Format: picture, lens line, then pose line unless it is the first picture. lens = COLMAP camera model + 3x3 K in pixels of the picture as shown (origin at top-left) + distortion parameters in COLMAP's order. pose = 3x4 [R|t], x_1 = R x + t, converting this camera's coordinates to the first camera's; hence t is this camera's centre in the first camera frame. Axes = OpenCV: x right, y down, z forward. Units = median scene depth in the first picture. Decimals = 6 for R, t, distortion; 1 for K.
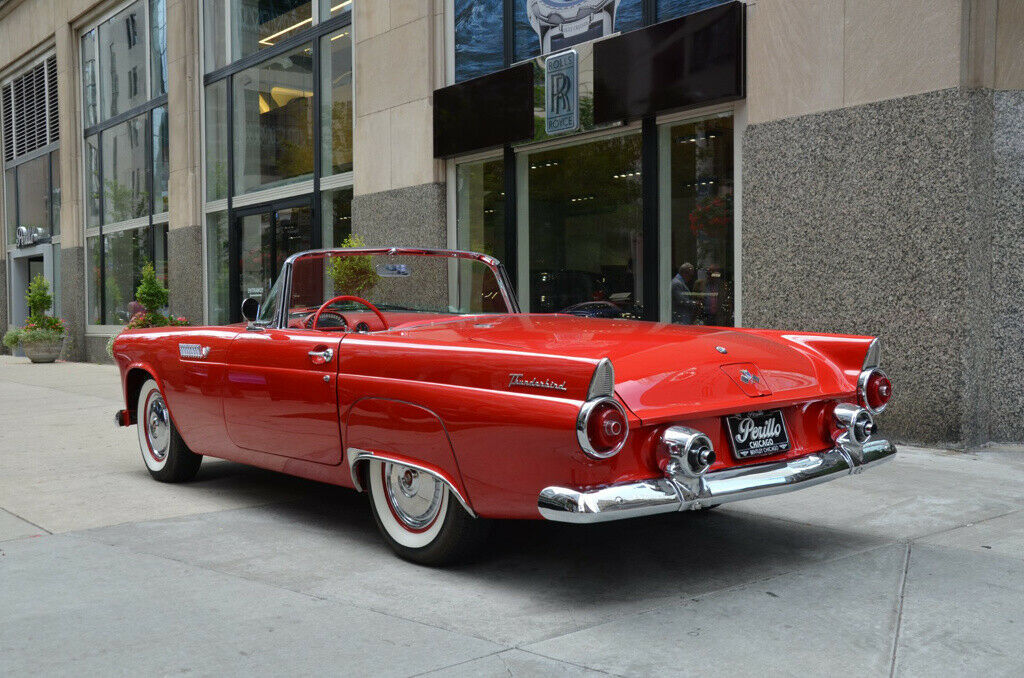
lens RADIAL K [[1083.2, 0, 502.5], [0, 1083.2, 339.1], [0, 0, 1]] dist [-0.037427, 0.297348]
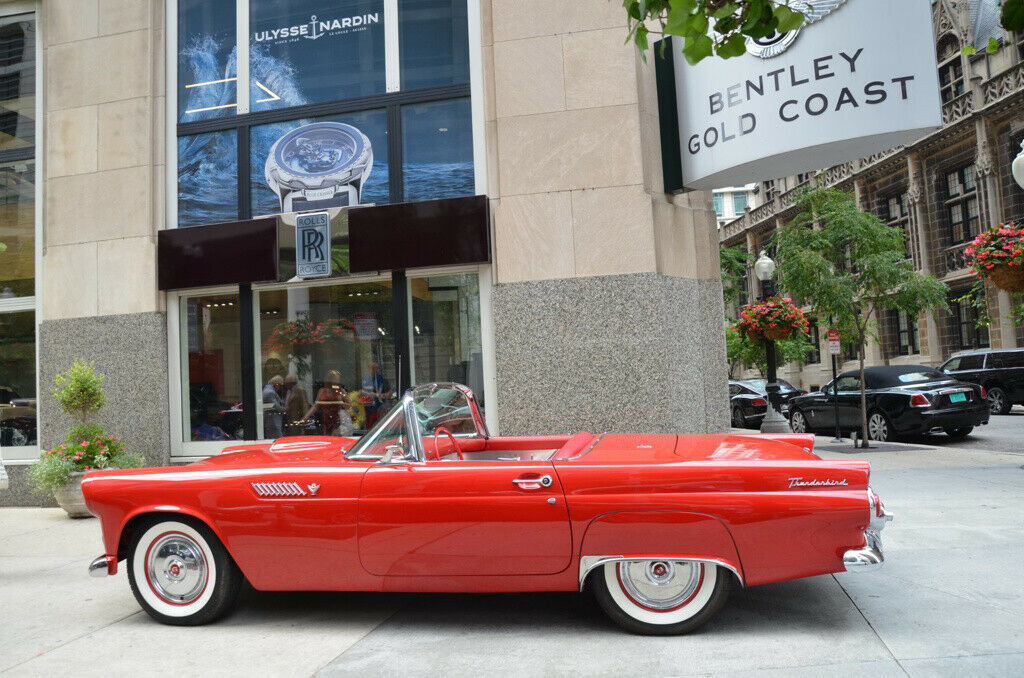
lens RADIAL K [[832.2, 0, 512.0], [0, 832.2, 339.0], [0, 0, 1]] dist [-0.203297, 0.296120]
pose [[0.761892, 0.009968, 0.647627, -0.369028], [0.056517, 0.995045, -0.081803, -0.032078], [-0.645234, 0.098927, 0.757553, 0.157750]]
